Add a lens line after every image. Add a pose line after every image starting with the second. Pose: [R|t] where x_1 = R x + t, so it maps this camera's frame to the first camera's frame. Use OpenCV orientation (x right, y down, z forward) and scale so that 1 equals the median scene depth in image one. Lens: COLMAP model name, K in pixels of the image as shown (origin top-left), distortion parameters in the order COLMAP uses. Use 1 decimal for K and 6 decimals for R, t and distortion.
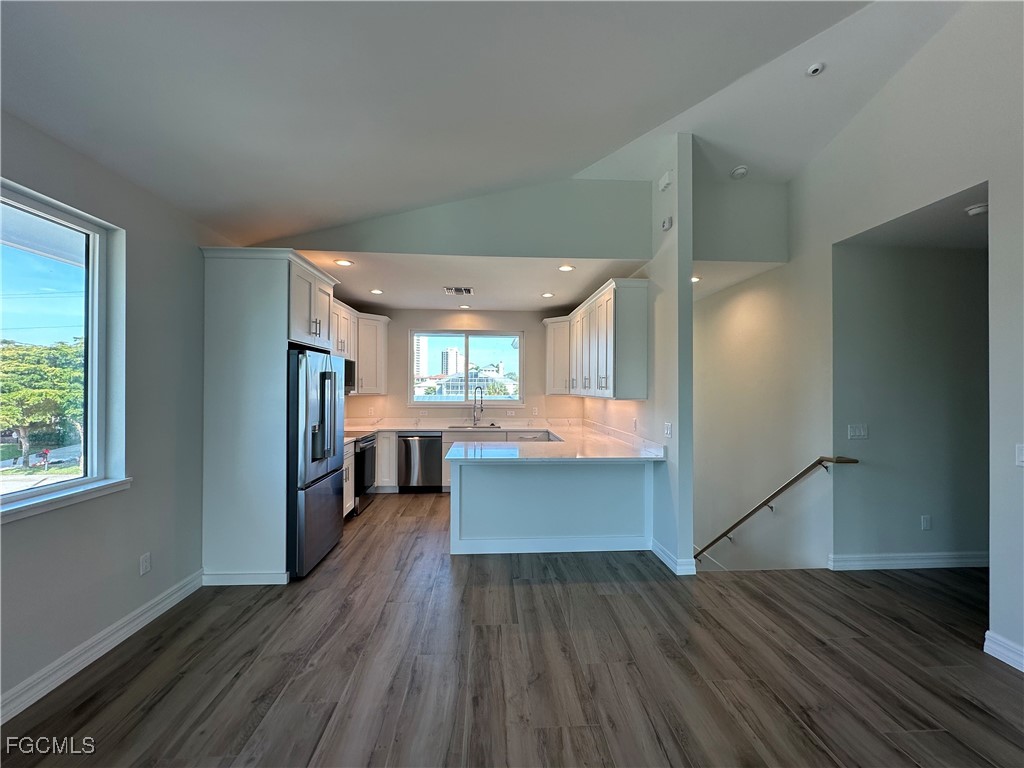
lens RADIAL K [[439.4, 0, 512.0], [0, 439.4, 384.0], [0, 0, 1]] dist [-0.002578, 0.000614]
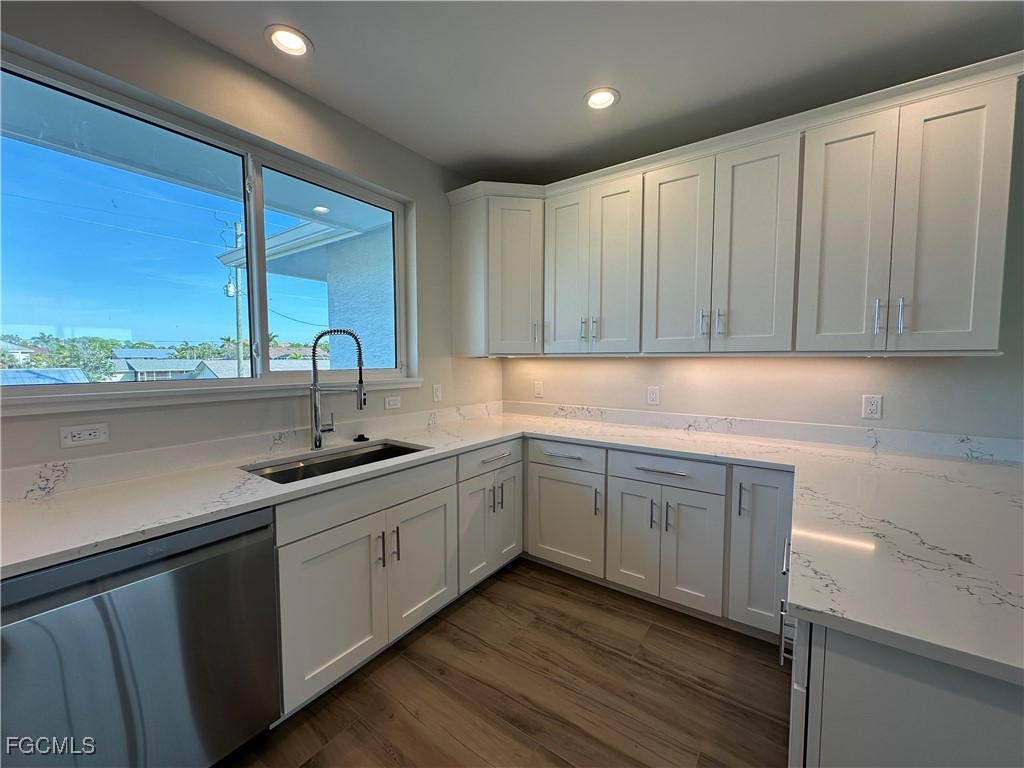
lens RADIAL K [[410.0, 0, 514.2], [0, 410.0, 383.4], [0, 0, 1]] dist [-0.000284, -0.000063]
pose [[0.626512, -0.054879, 0.777478, -0.253273], [-0.001902, 0.997407, 0.071936, 0.025042], [-0.779410, -0.046547, 0.624783, 0.773051]]
